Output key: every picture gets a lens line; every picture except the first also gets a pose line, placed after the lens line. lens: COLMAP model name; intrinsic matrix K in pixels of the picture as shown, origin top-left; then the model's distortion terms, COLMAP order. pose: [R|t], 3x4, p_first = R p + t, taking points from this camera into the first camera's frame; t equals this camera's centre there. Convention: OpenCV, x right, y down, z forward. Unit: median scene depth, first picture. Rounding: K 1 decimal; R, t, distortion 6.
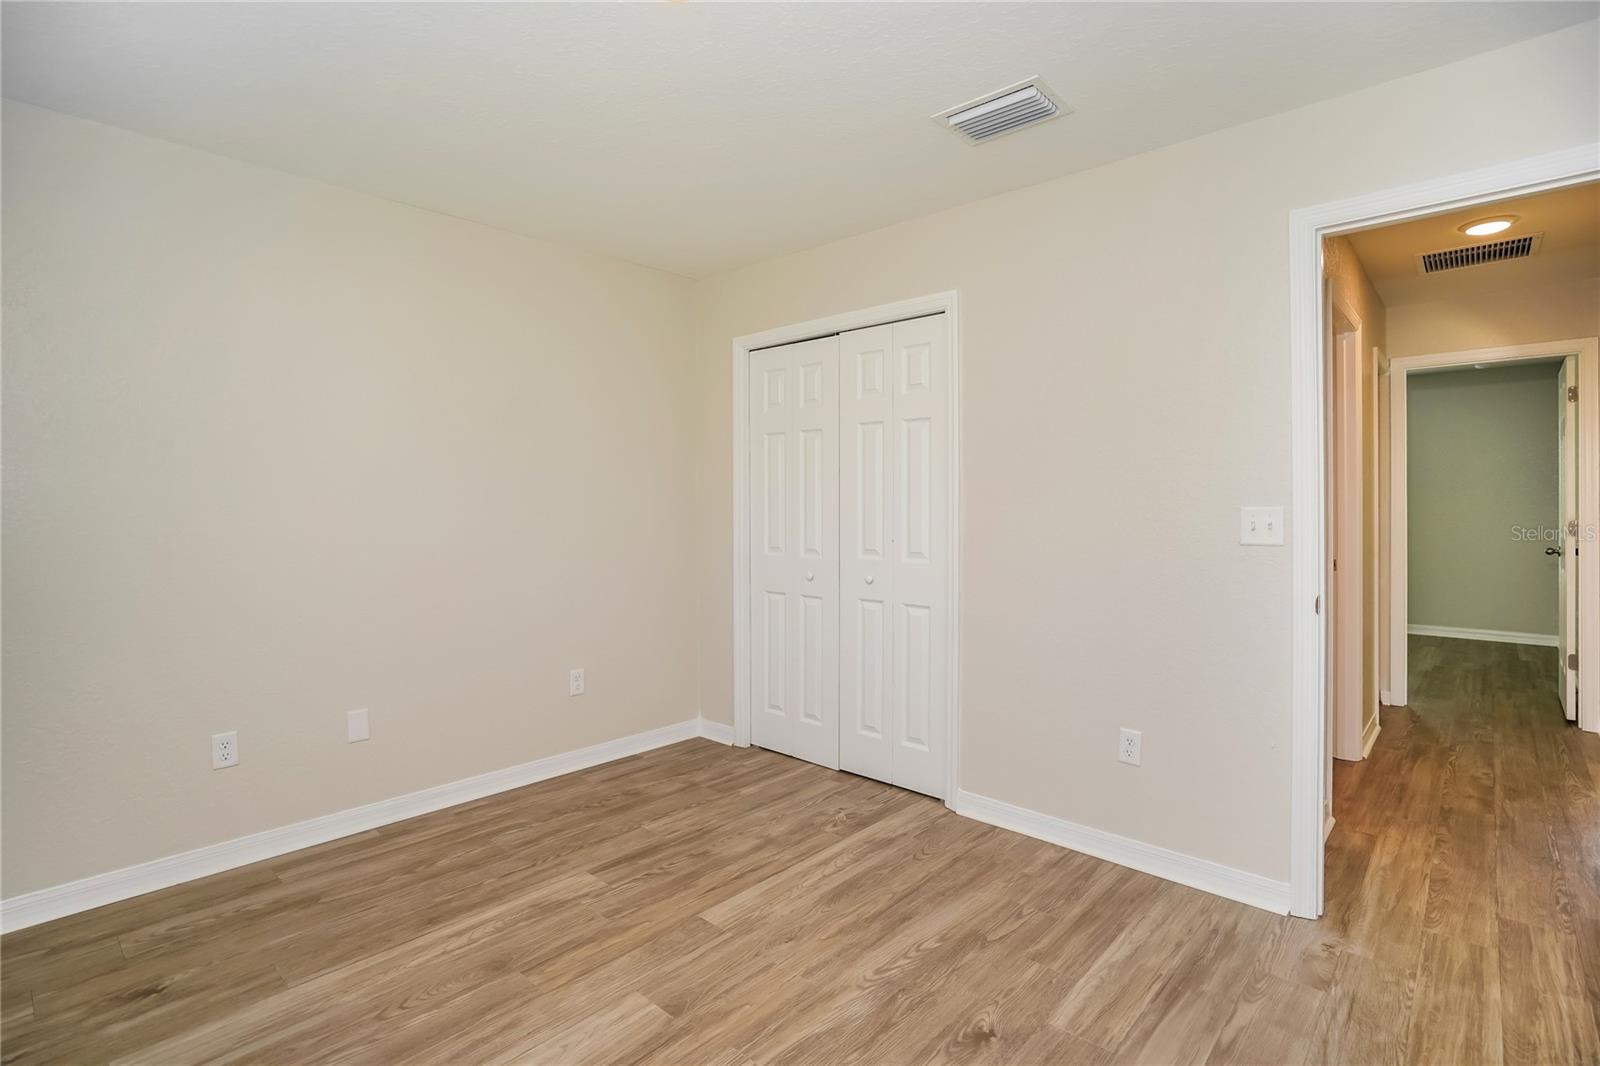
lens RADIAL K [[755.3, 0, 796.2], [0, 755.3, 493.7], [0, 0, 1]] dist [-0.022975, 0.008491]
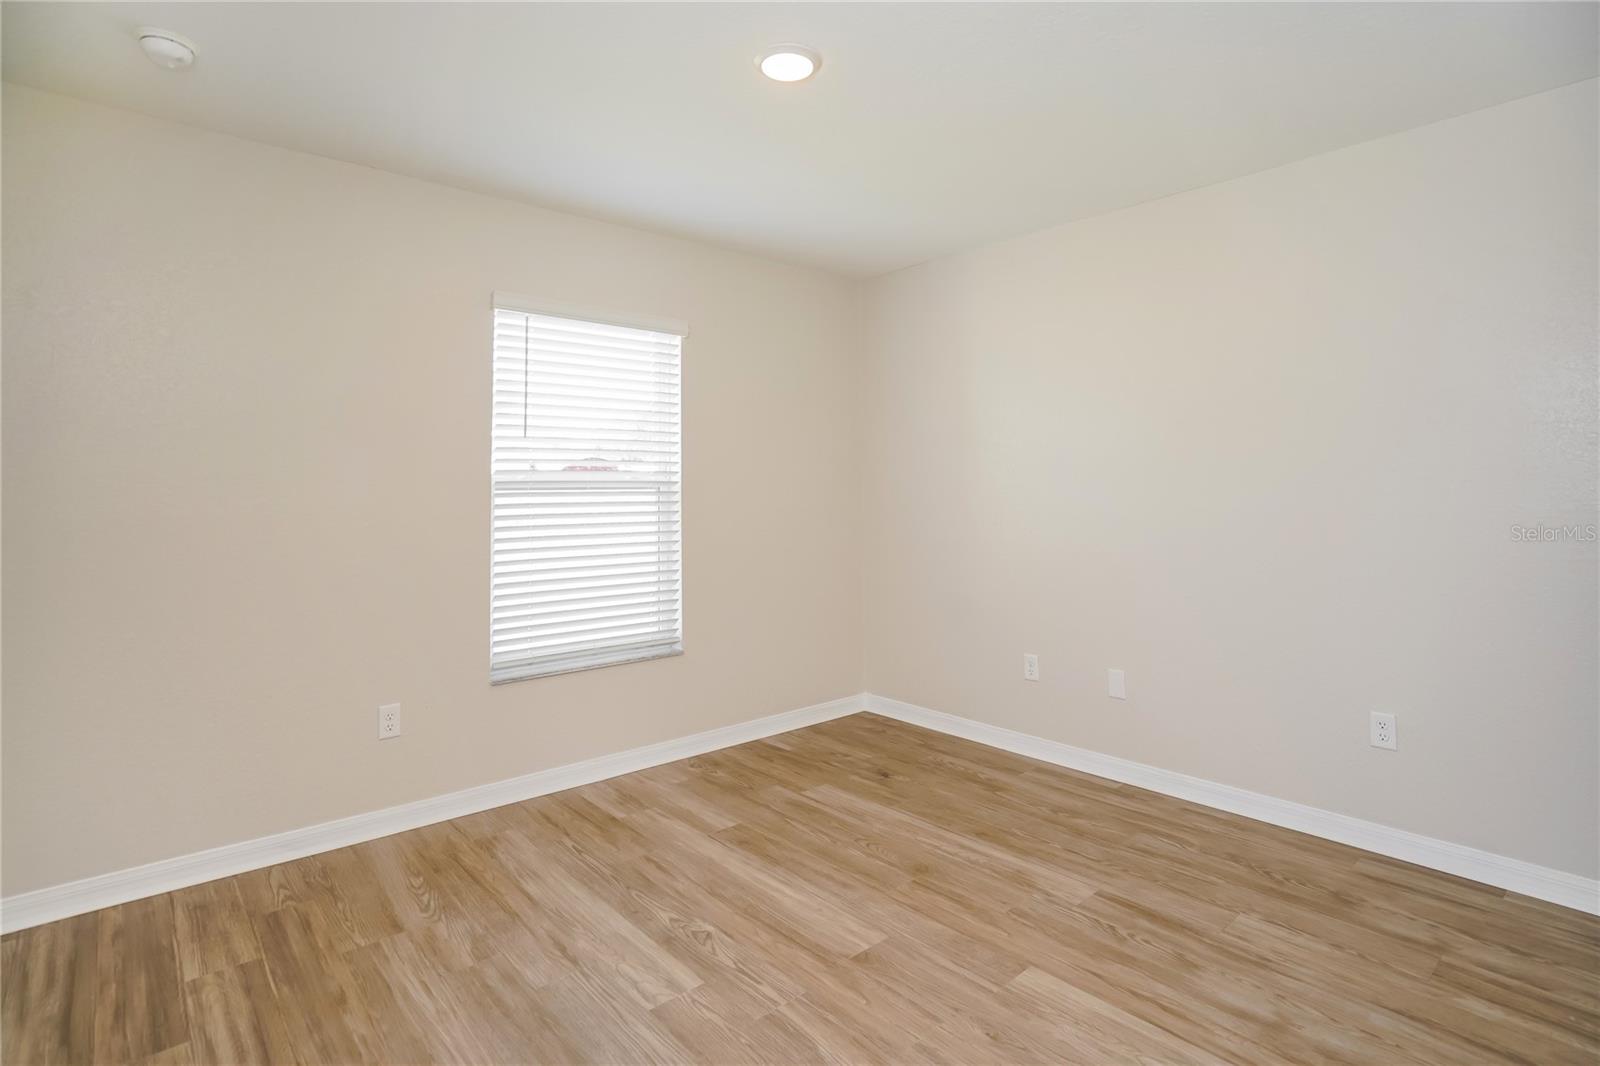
lens RADIAL K [[755.3, 0, 774.2], [0, 755.3, 499.1], [0, 0, 1]] dist [-0.022975, 0.008491]
pose [[-0.079209, 0.017063, -0.996712, 0.632565], [0.020469, 0.999671, 0.015487, 0.013728], [0.996648, -0.019175, -0.079532, 0.687445]]
